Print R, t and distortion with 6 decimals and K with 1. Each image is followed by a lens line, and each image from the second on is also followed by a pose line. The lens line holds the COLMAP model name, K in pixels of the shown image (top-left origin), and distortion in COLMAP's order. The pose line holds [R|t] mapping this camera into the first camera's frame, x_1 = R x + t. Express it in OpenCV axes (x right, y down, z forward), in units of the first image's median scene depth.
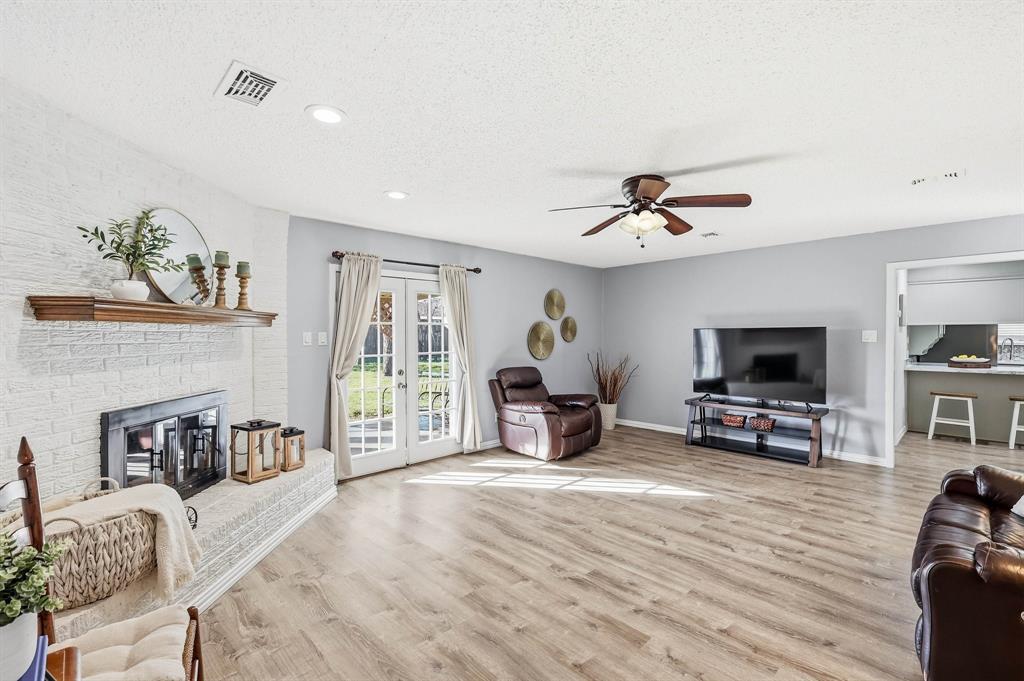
lens RADIAL K [[455.9, 0, 514.0], [0, 455.9, 333.4], [0, 0, 1]] dist [0.000090, 0.000092]
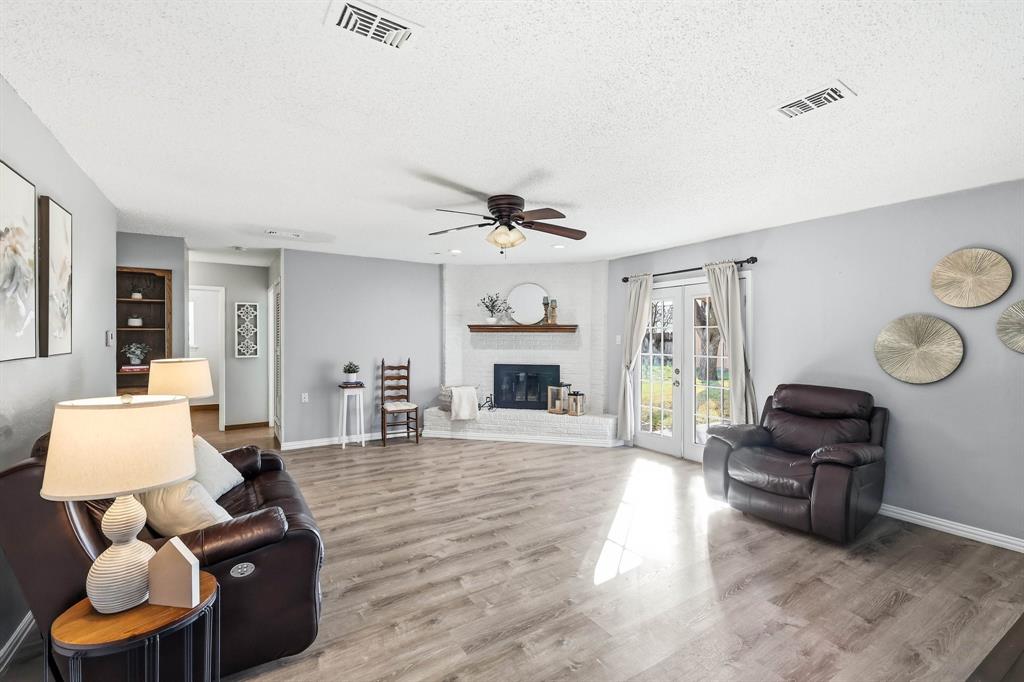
lens RADIAL K [[455.9, 0, 514.0], [0, 455.9, 333.9], [0, 0, 1]] dist [0.000090, 0.000092]
pose [[-0.205852, -0.004730, -0.978572, 1.484975], [-0.001315, 0.999989, -0.004557, -0.000577], [0.978582, 0.000349, -0.205856, 1.357450]]
